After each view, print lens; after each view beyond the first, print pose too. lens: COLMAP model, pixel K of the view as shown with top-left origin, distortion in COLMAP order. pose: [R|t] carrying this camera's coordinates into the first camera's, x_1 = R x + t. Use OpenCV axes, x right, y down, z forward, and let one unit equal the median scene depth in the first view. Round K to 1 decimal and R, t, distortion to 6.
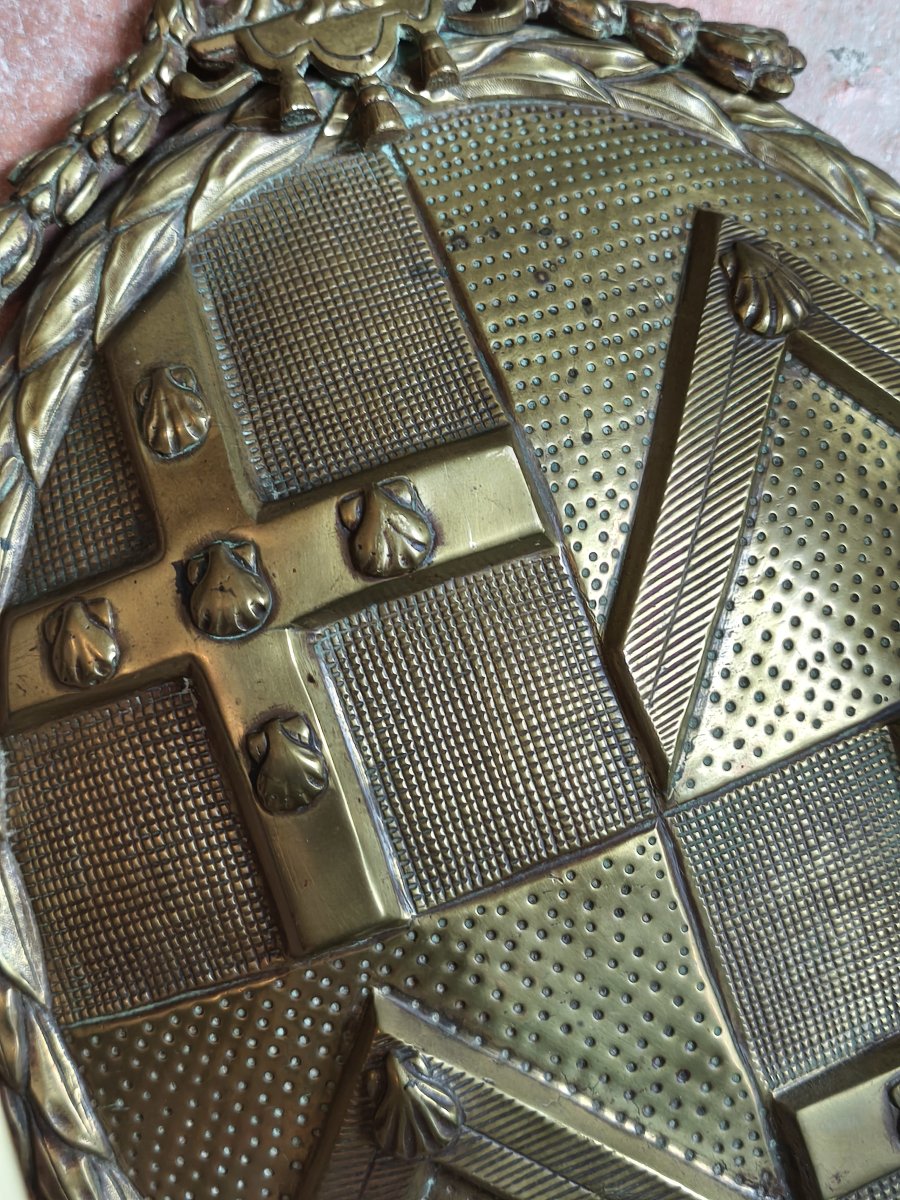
lens RADIAL K [[1726.4, 0, 417.2], [0, 1726.4, 437.0], [0, 0, 1]] dist [-0.028999, 0.145720]
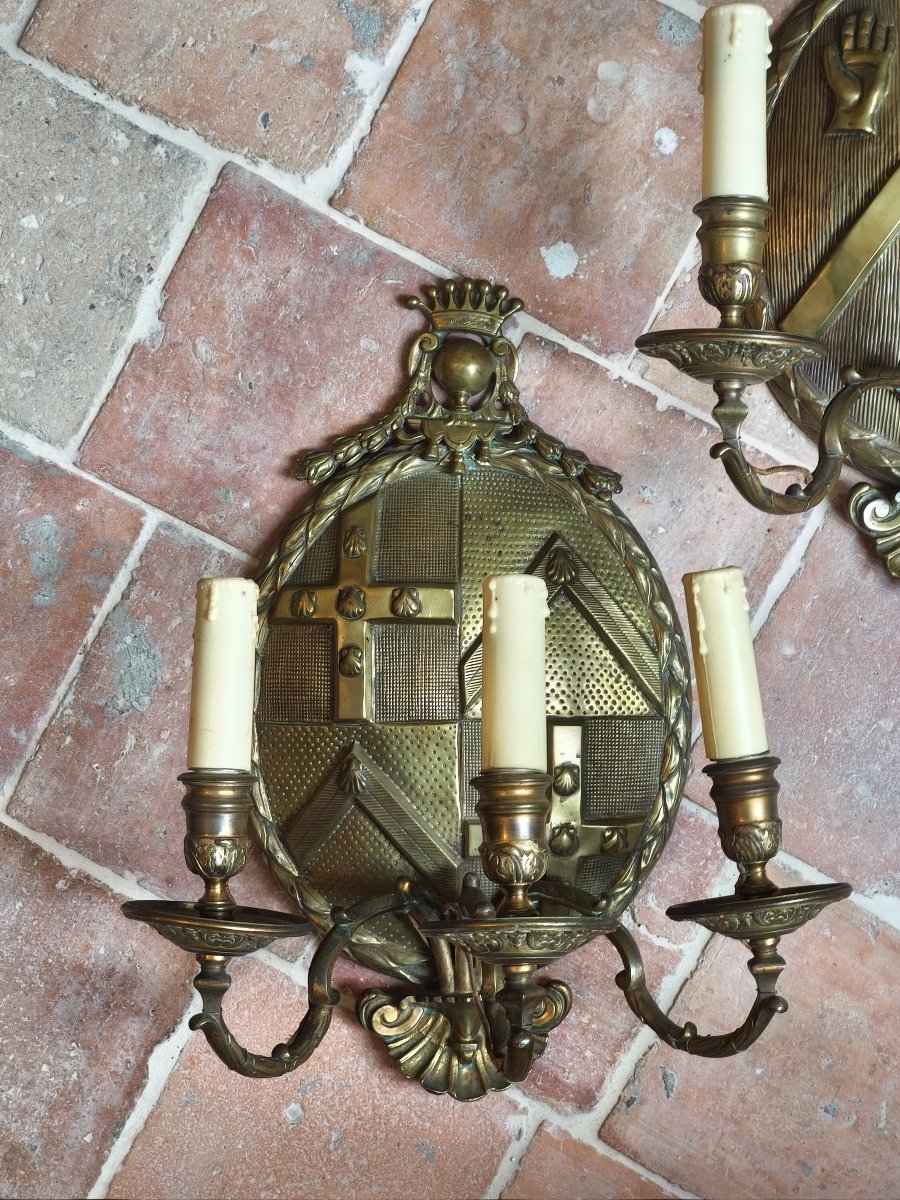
lens RADIAL K [[2194.3, 0, 450.0], [0, 2194.3, 600.0], [0, 0, 1]] dist [-0.026111, 0.509693]
pose [[0.931271, 0.333633, -0.146367, 0.614733], [-0.322354, 0.941770, 0.095695, -0.343259], [0.169771, -0.041936, 0.984591, -2.788813]]
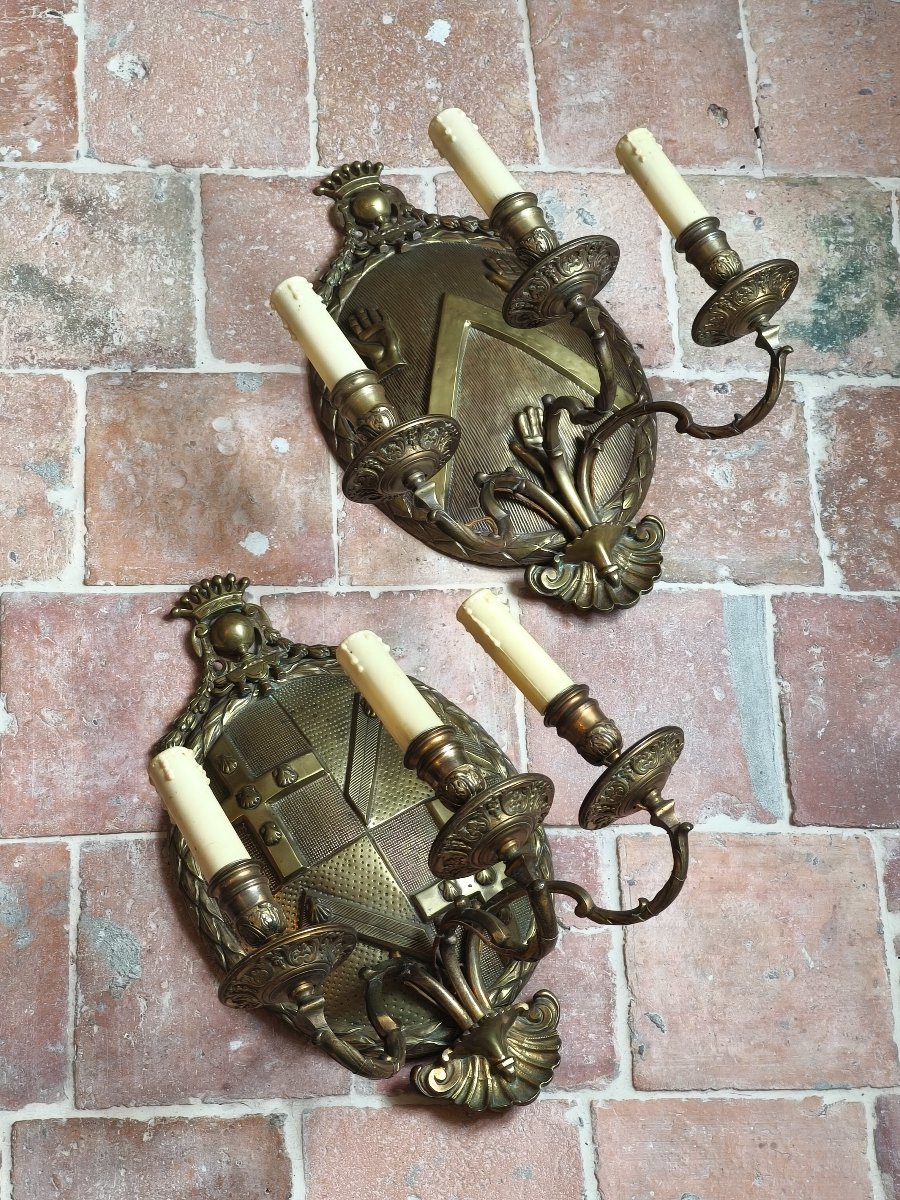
lens RADIAL K [[2194.3, 0, 450.0], [0, 2194.3, 600.0], [0, 0, 1]] dist [-0.026111, 0.509693]
pose [[0.976979, -0.208700, 0.044228, 0.212712], [0.211203, 0.916966, -0.338477, 1.452782], [0.030085, 0.340026, 0.939935, -3.844936]]
